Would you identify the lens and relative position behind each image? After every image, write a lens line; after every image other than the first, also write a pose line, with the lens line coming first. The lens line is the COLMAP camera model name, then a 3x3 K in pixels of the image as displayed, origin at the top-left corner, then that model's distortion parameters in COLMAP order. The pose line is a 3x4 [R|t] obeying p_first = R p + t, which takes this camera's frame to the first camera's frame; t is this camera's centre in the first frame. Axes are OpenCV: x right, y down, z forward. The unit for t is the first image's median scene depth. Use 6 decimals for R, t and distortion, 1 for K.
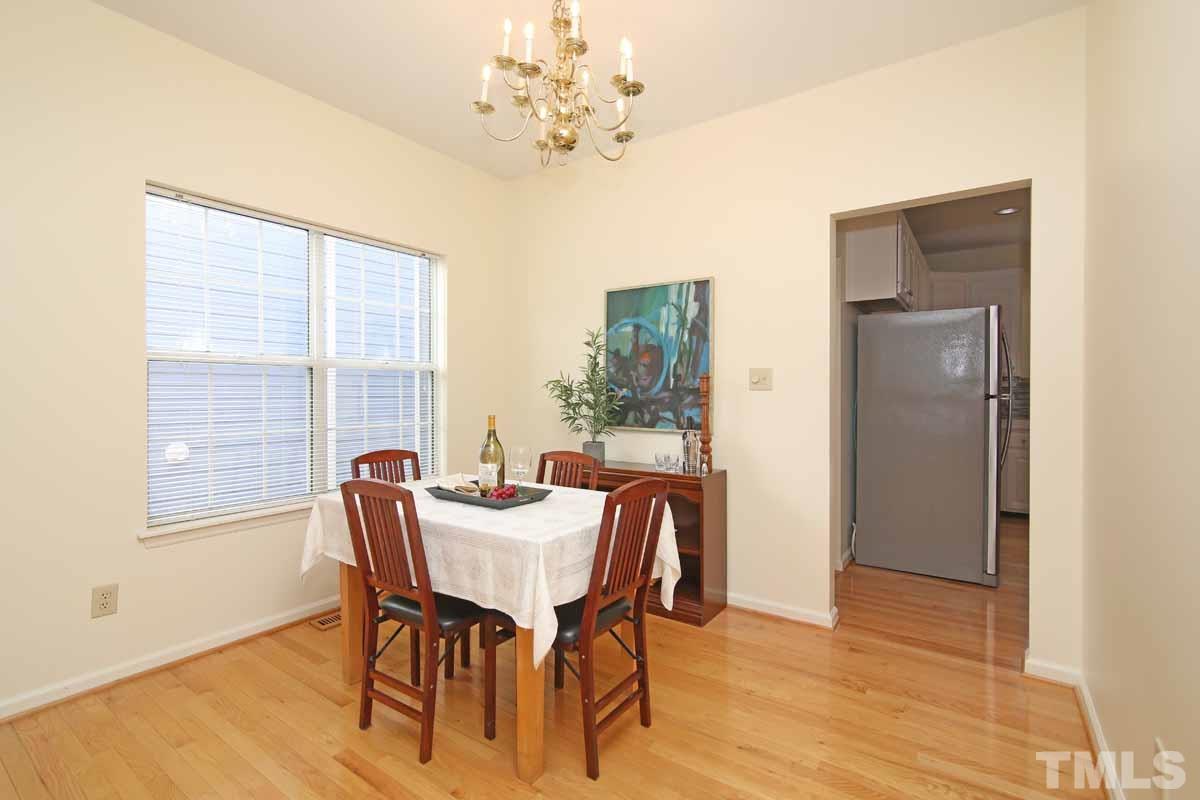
lens RADIAL K [[556.3, 0, 596.6], [0, 556.3, 395.7], [0, 0, 1]] dist [-0.014482, -0.000069]
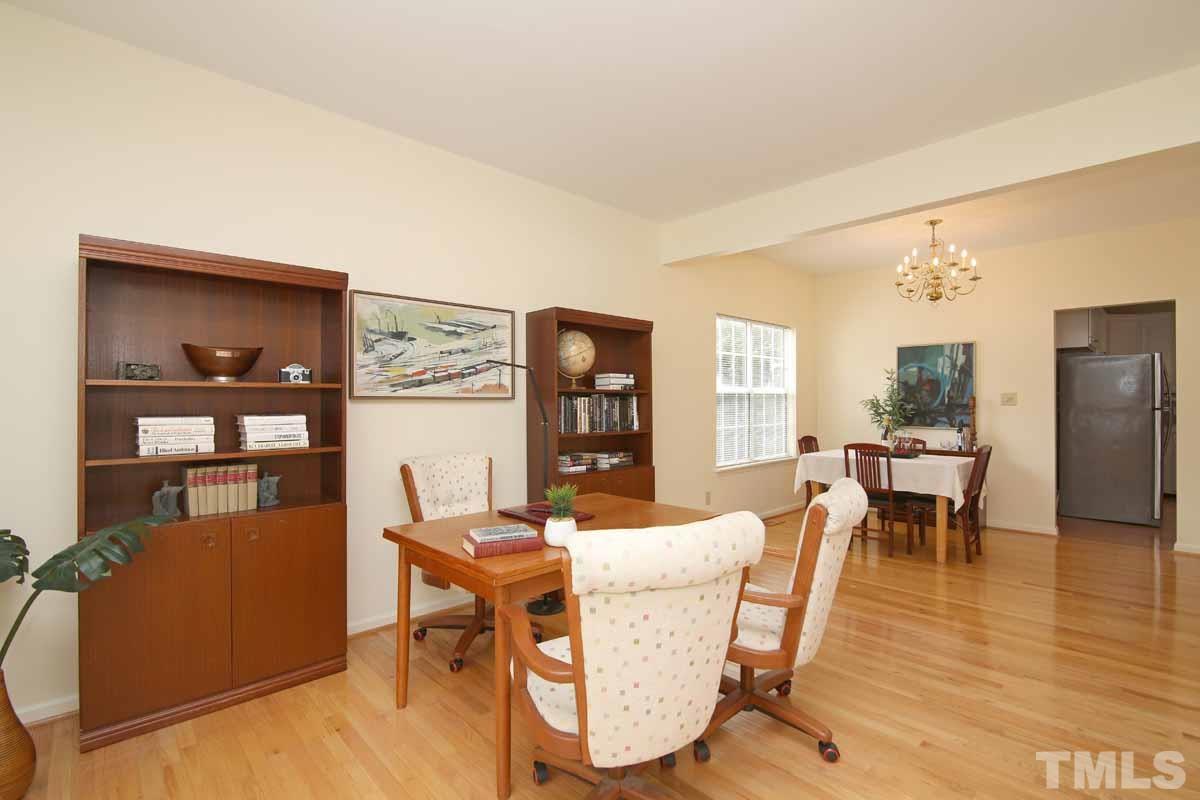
lens RADIAL K [[556.3, 0, 596.6], [0, 556.3, 395.7], [0, 0, 1]] dist [-0.014482, -0.000069]
pose [[0.983621, -0.002371, -0.180235, -0.625737], [-0.001051, 0.999821, -0.018891, -0.005257], [0.180248, 0.018771, 0.983442, -0.898136]]
